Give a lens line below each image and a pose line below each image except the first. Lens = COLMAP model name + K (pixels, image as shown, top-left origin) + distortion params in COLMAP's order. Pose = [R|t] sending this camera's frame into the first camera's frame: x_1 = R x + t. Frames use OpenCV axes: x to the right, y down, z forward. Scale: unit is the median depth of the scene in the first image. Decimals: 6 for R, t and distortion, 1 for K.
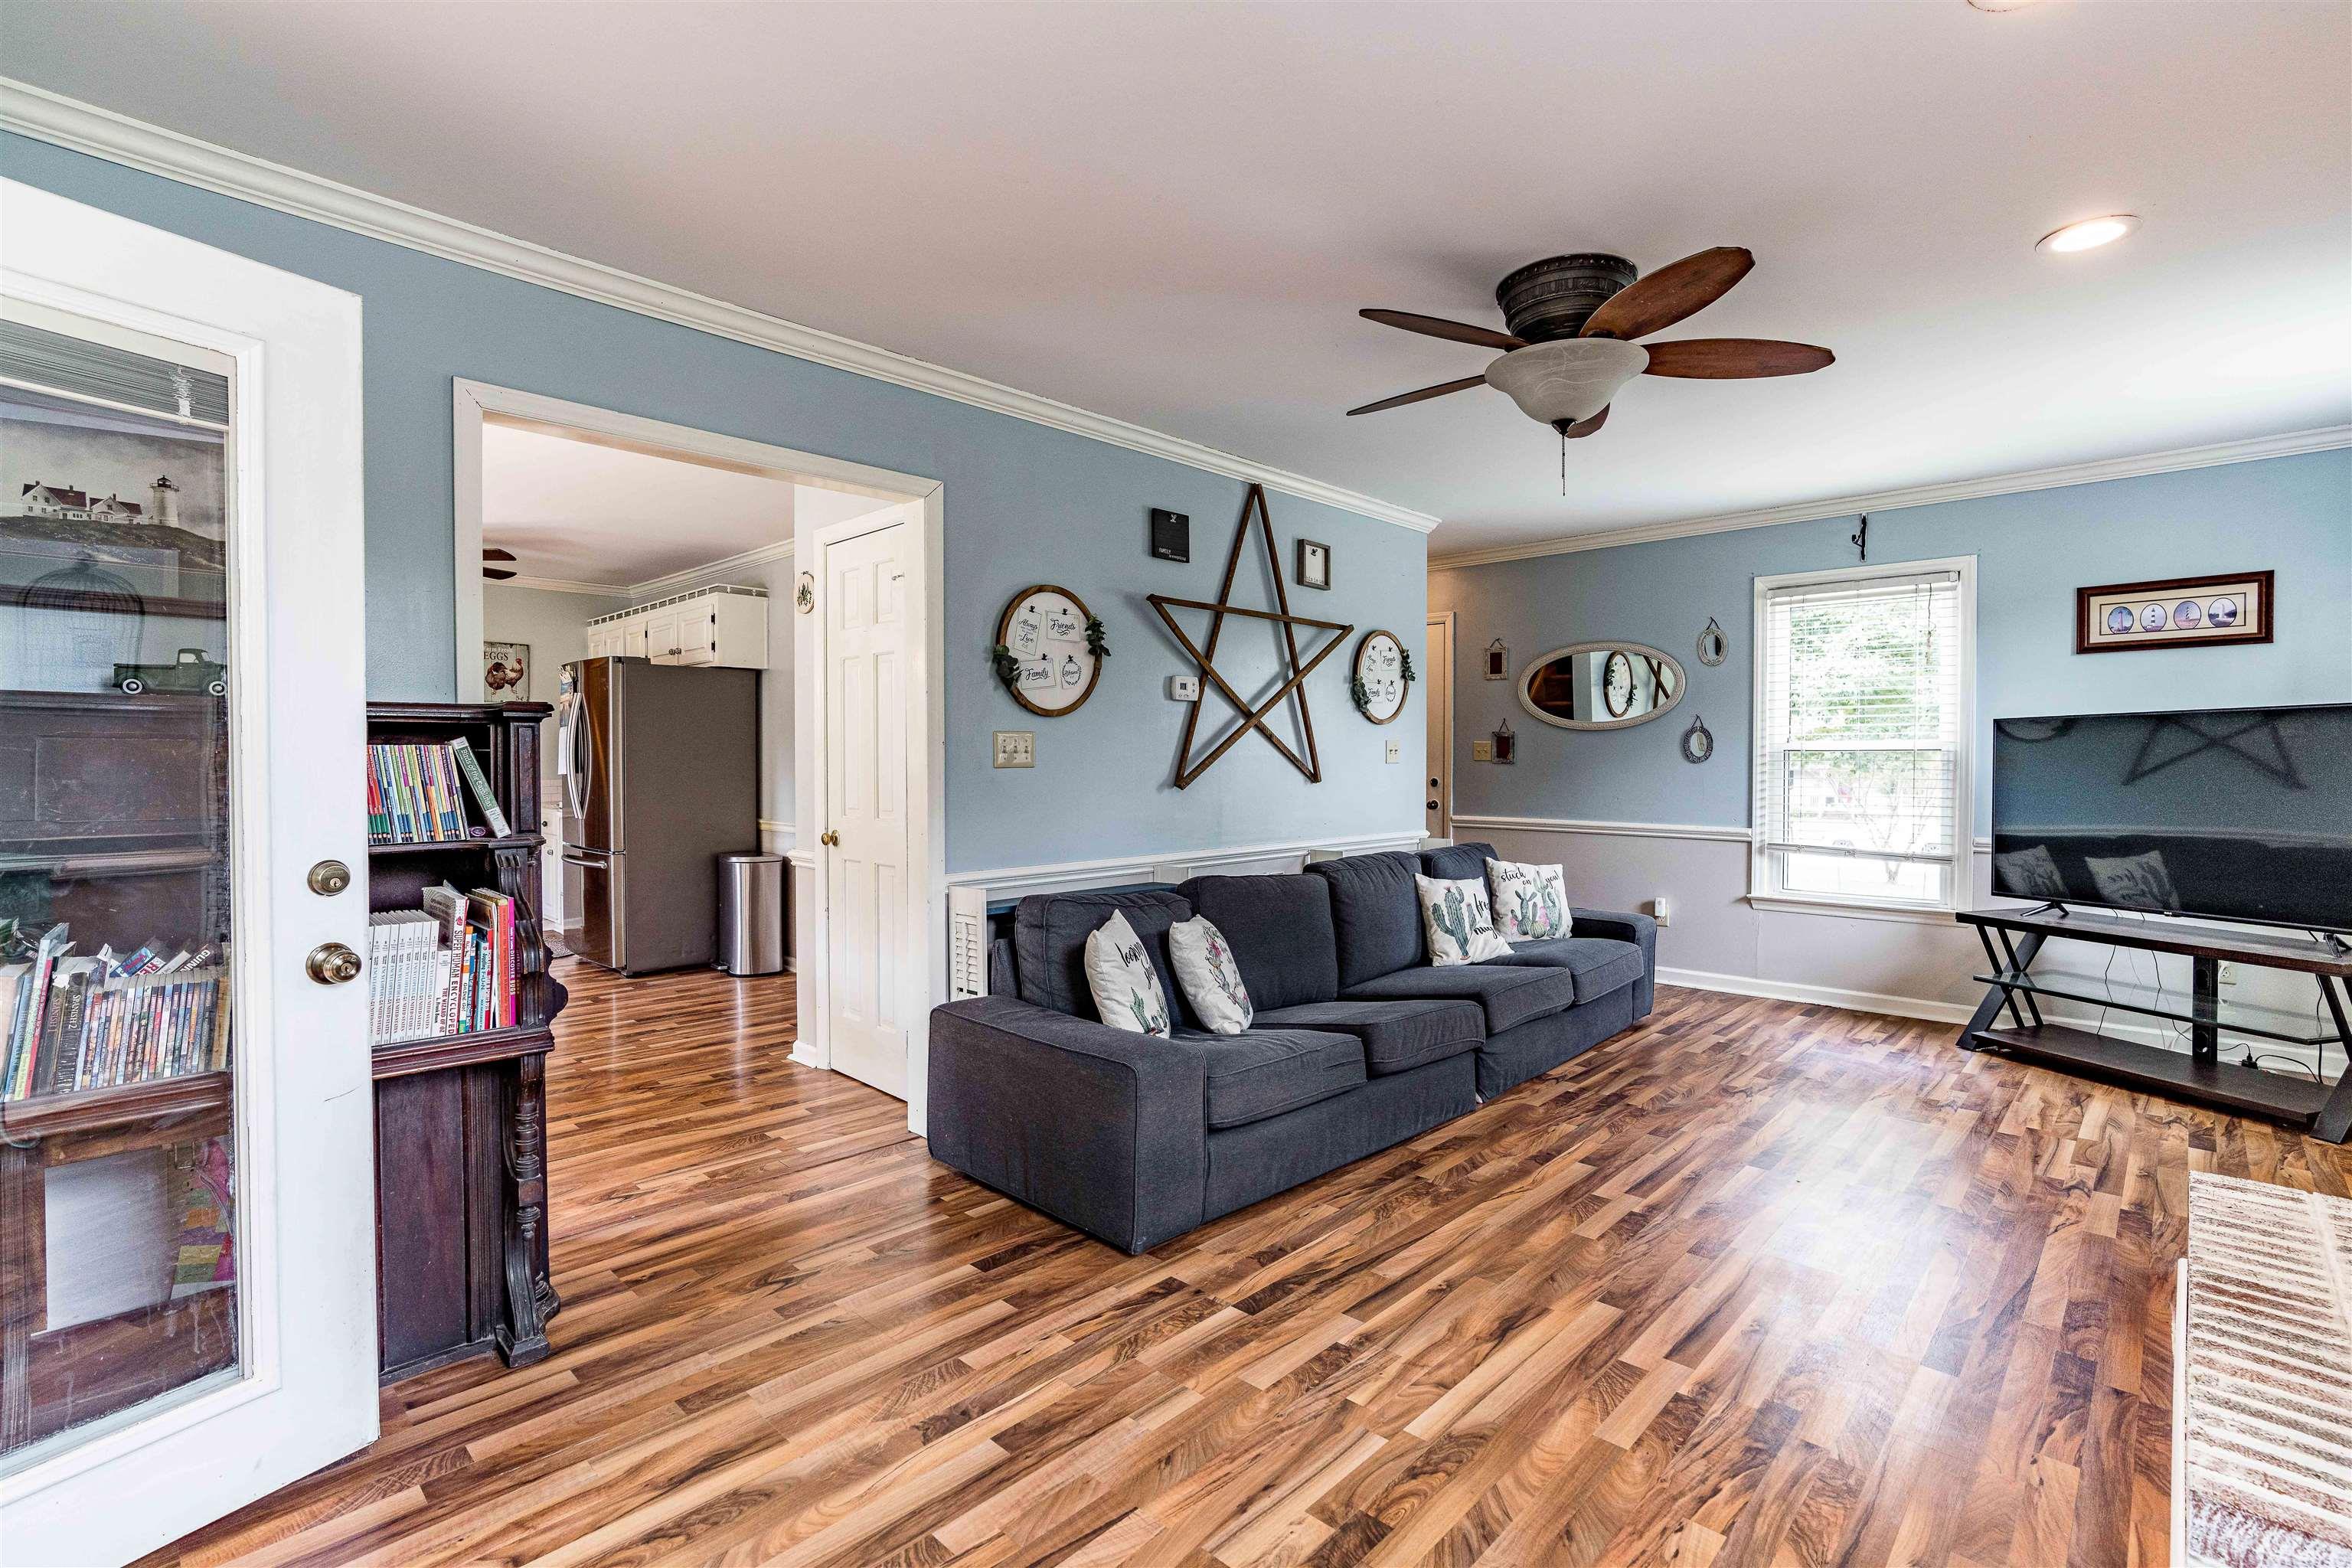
lens RADIAL K [[1080.3, 0, 1182.2], [0, 1080.3, 783.1], [0, 0, 1]] dist [-0.035046, 0.019961]
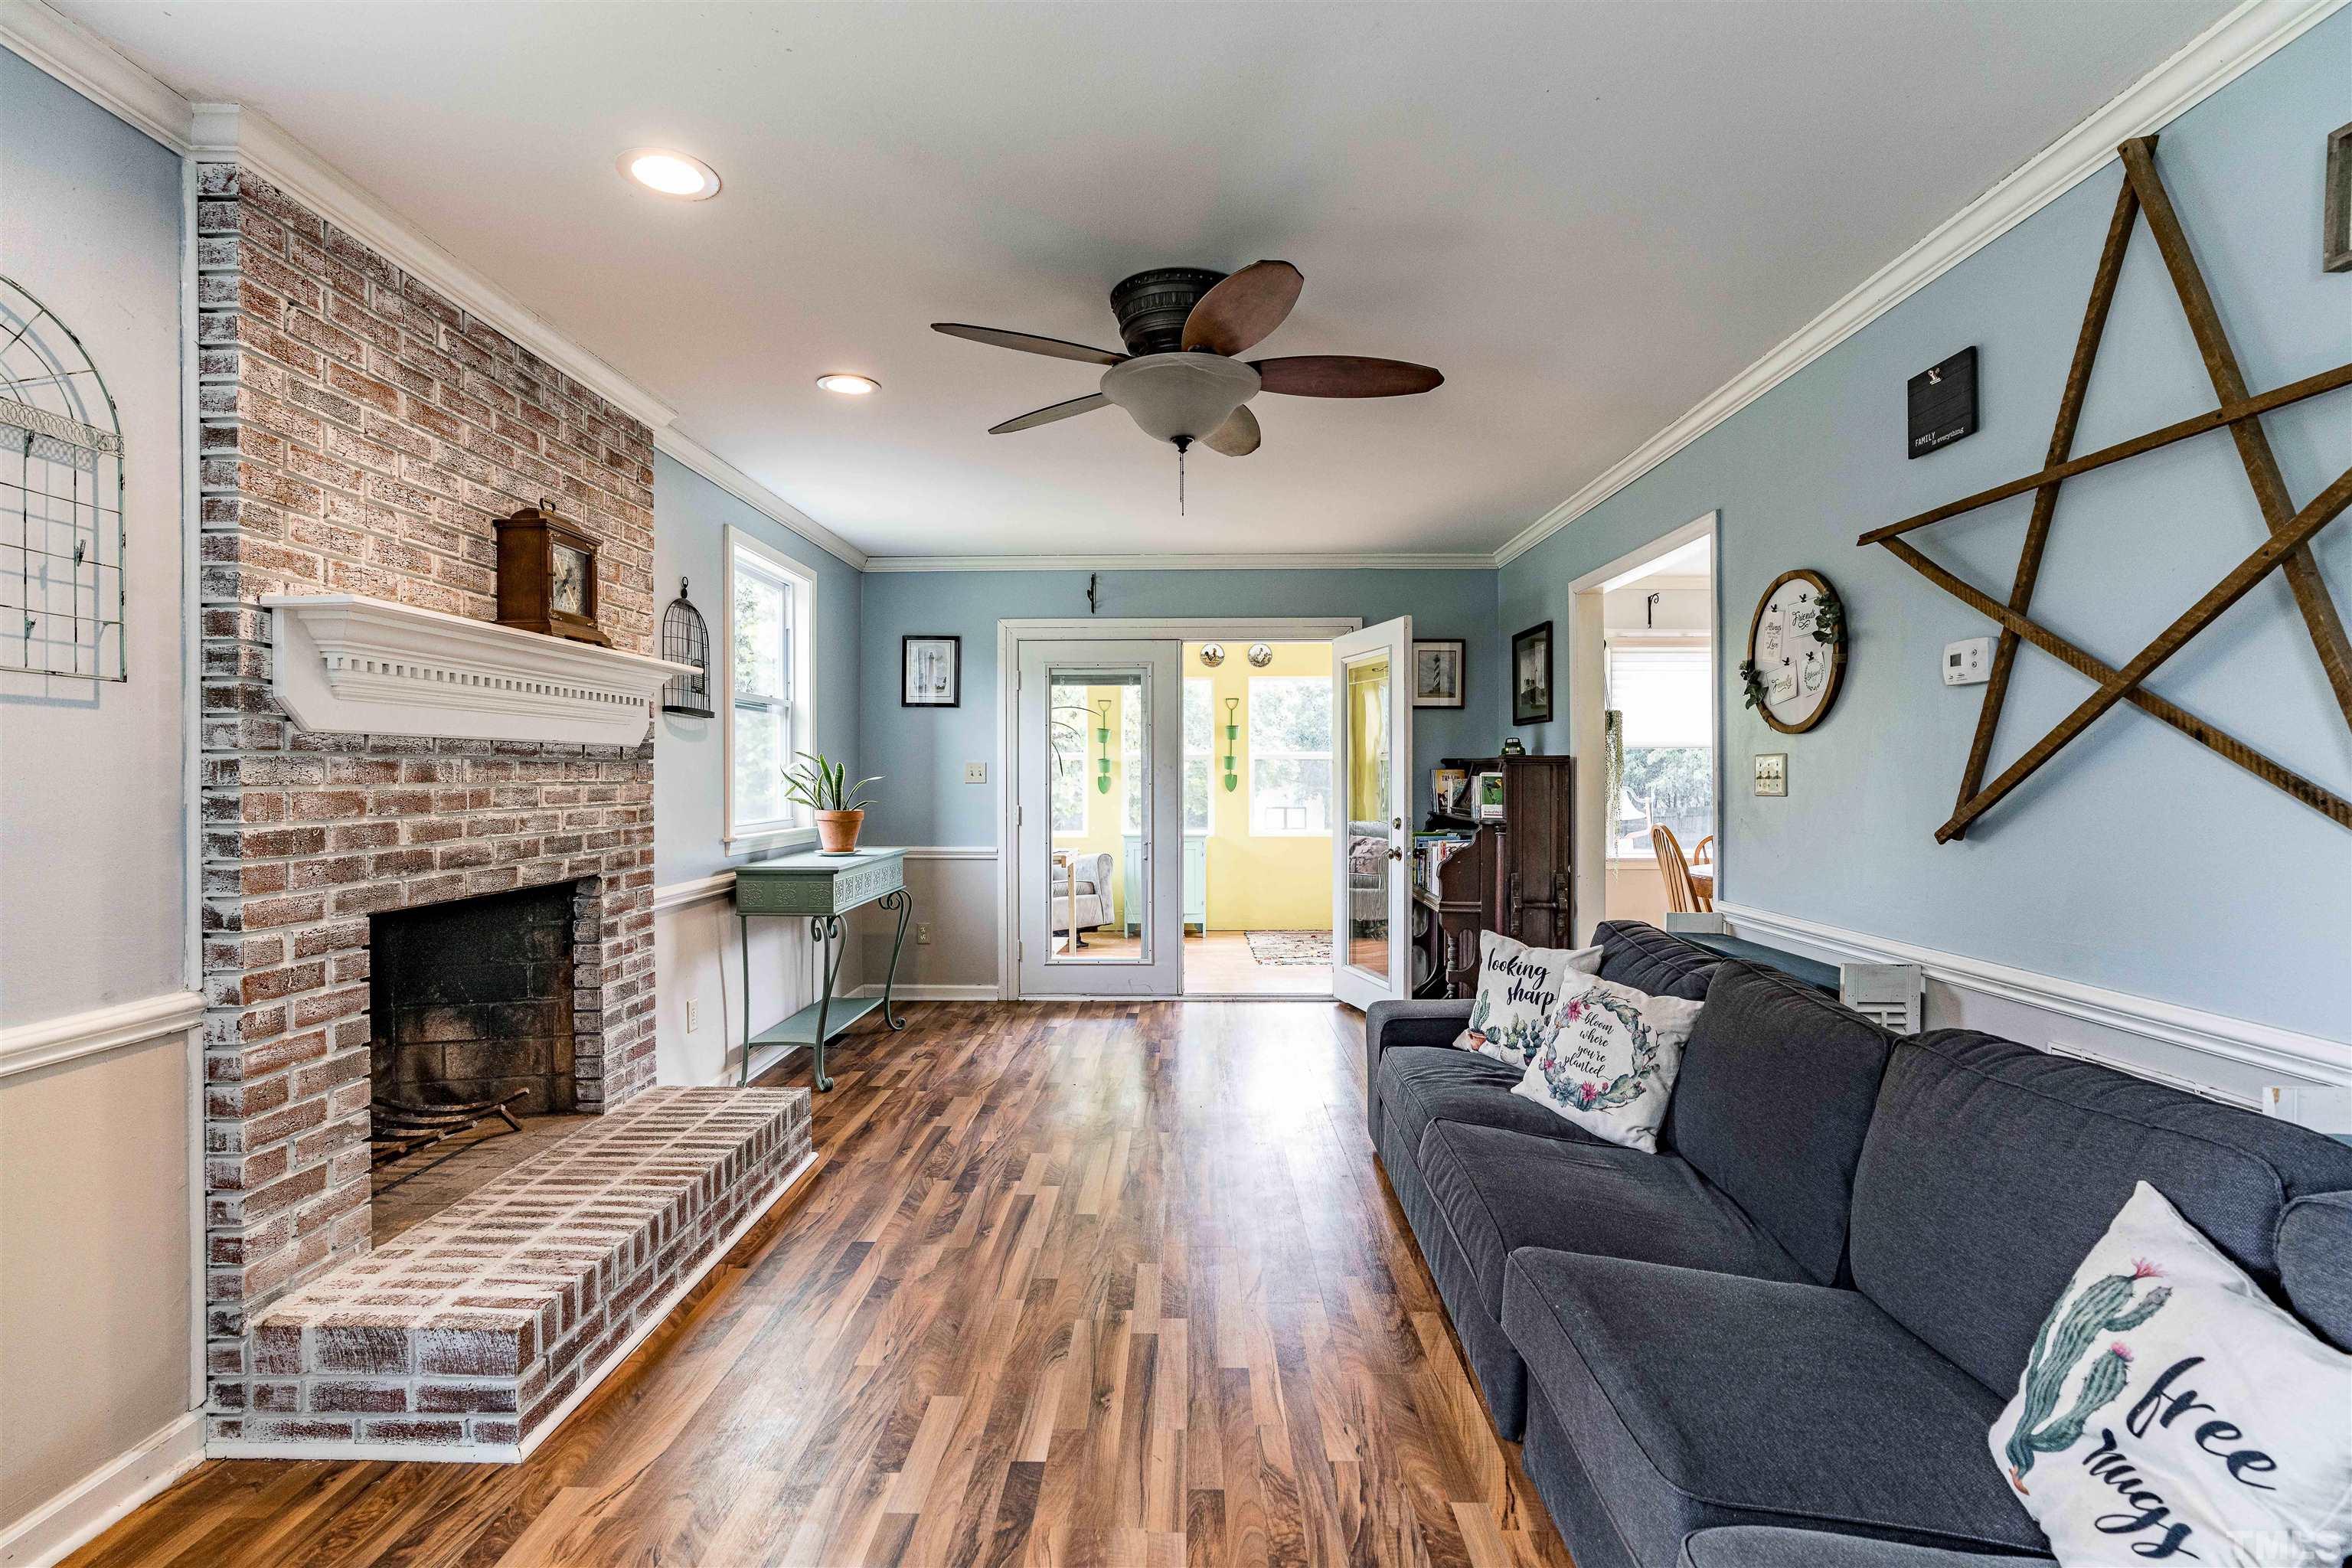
lens RADIAL K [[1080.3, 0, 1167.9], [0, 1080.3, 782.6], [0, 0, 1]] dist [-0.035046, 0.019961]
pose [[-0.738408, 0.005615, -0.674330, 0.730193], [-0.012960, 0.999662, 0.022516, -0.035866], [0.674229, 0.025365, -0.738086, 1.226424]]
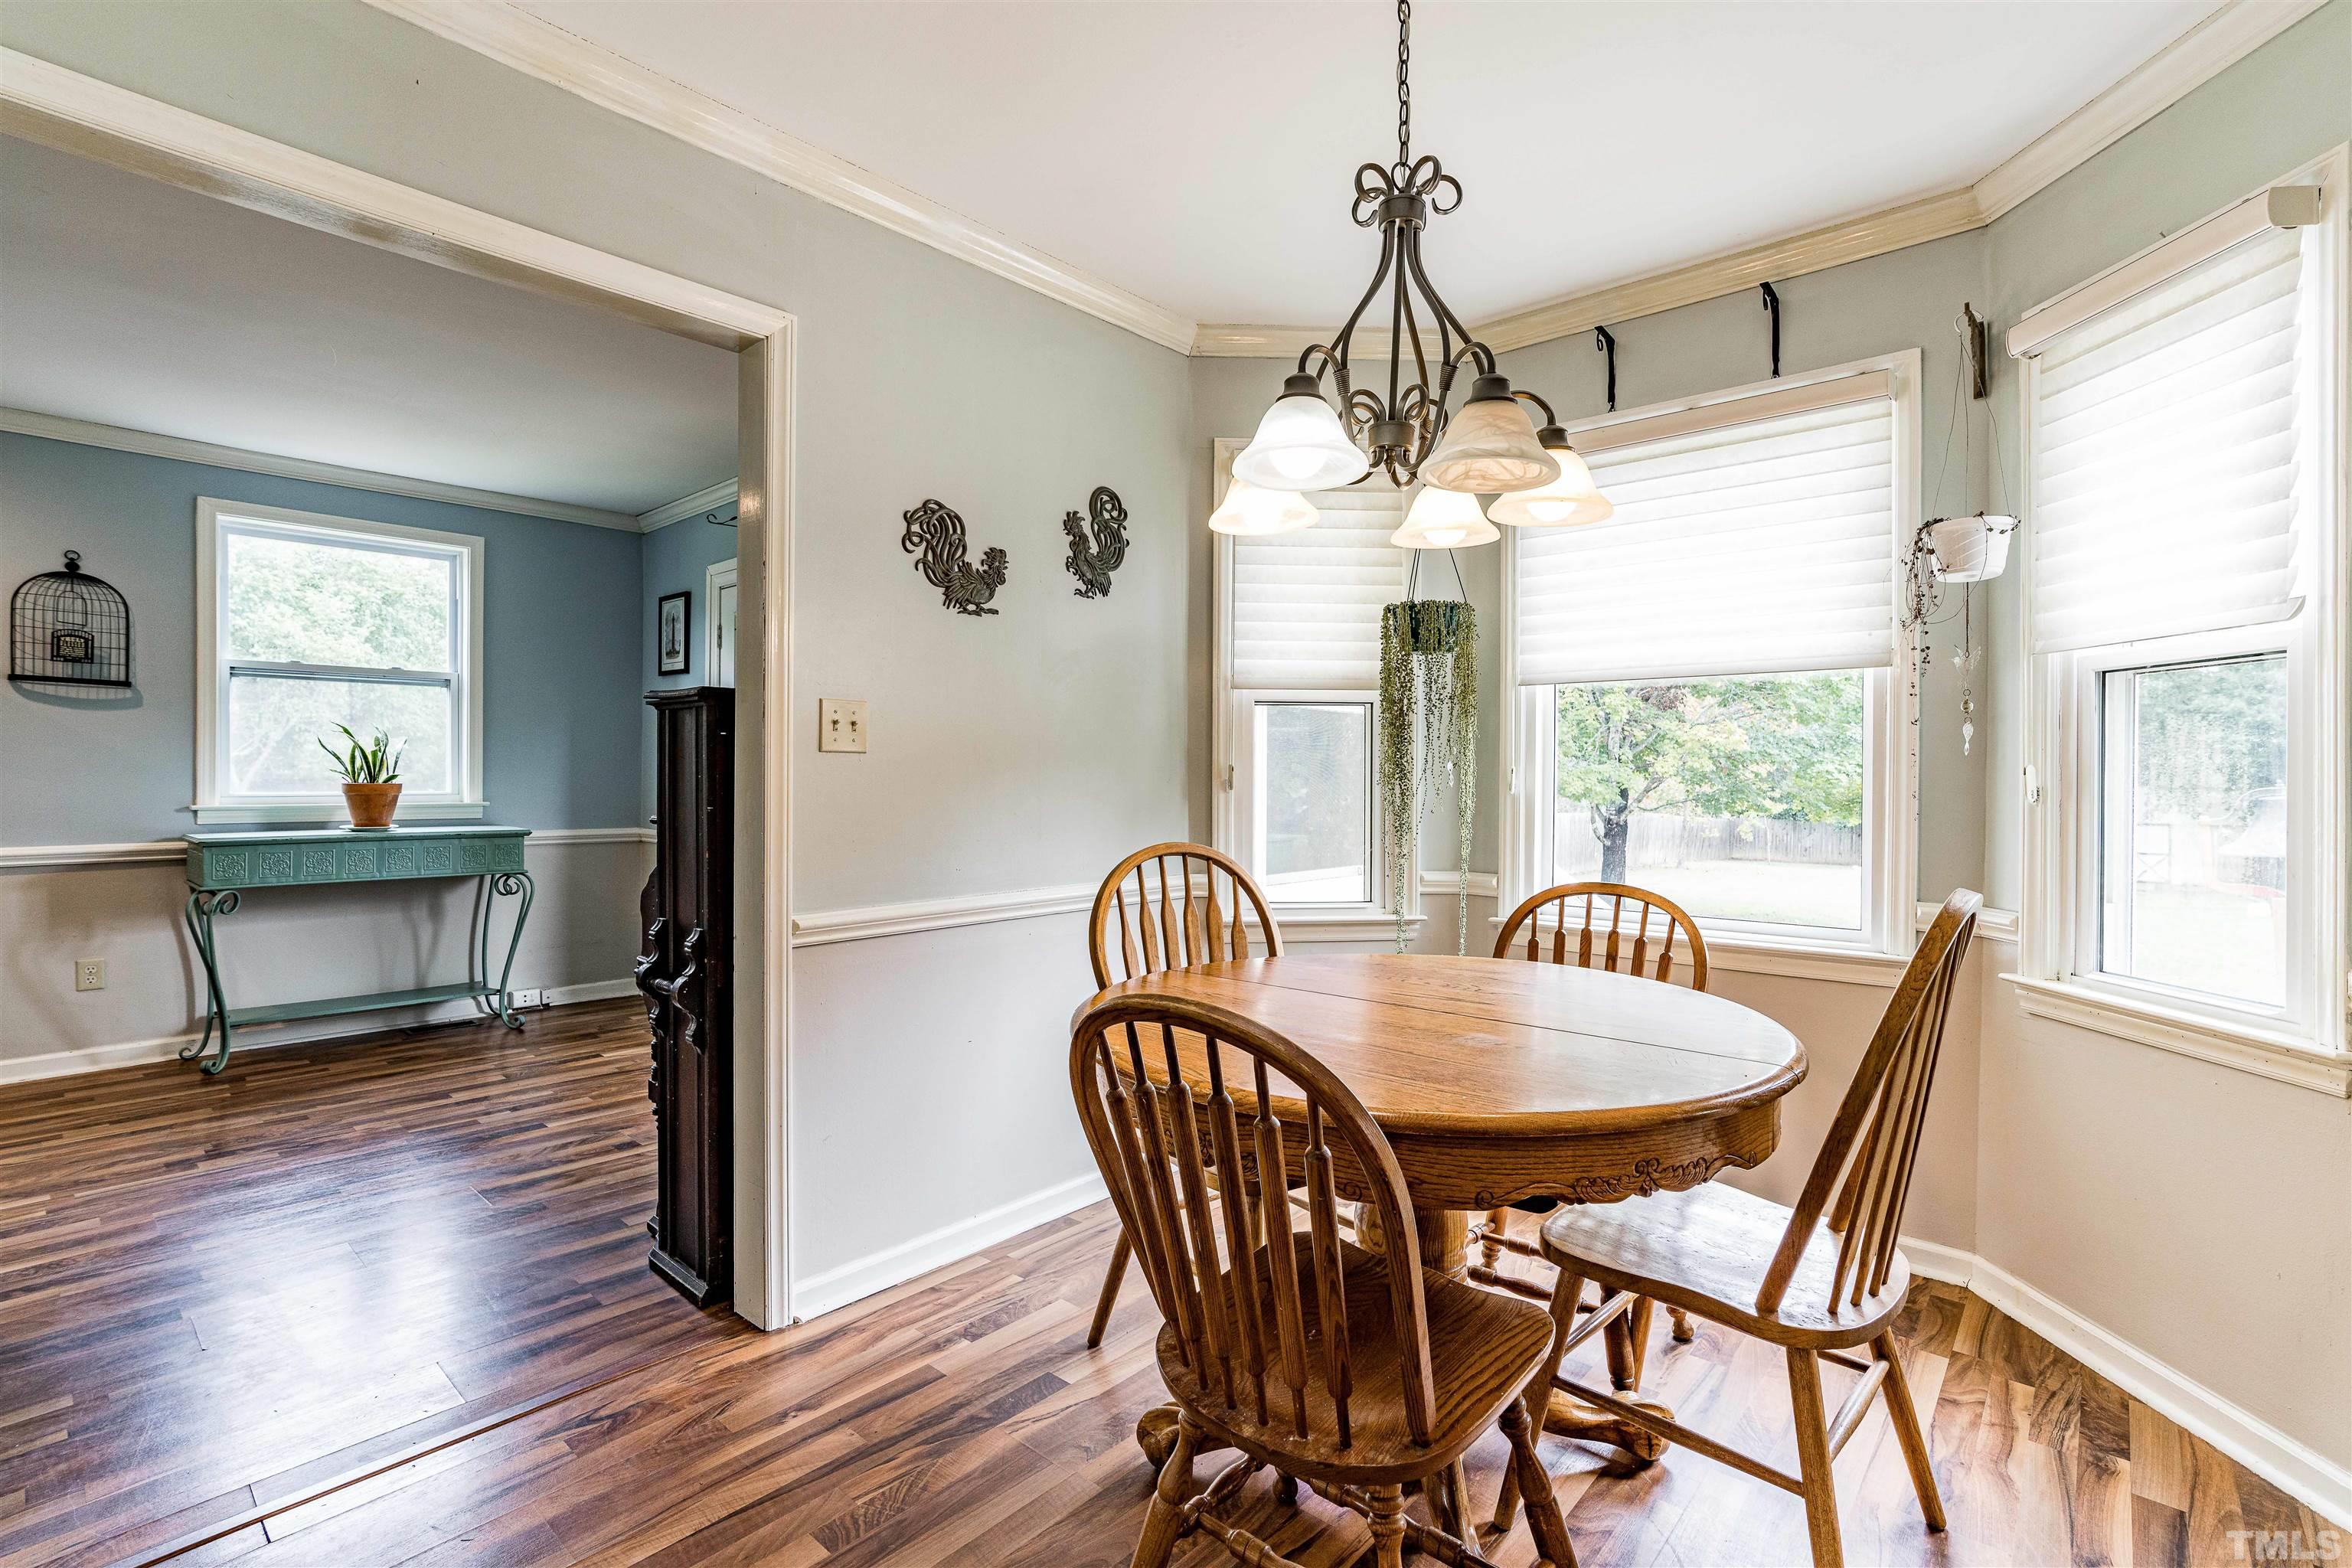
lens RADIAL K [[1080.3, 0, 1160.4], [0, 1080.3, 777.4], [0, 0, 1]] dist [-0.035046, 0.019961]
pose [[-0.999725, -0.006228, -0.022601, -0.642003], [-0.006759, 0.999701, 0.023514, -0.011058], [0.022448, 0.023660, -0.999468, 1.239311]]
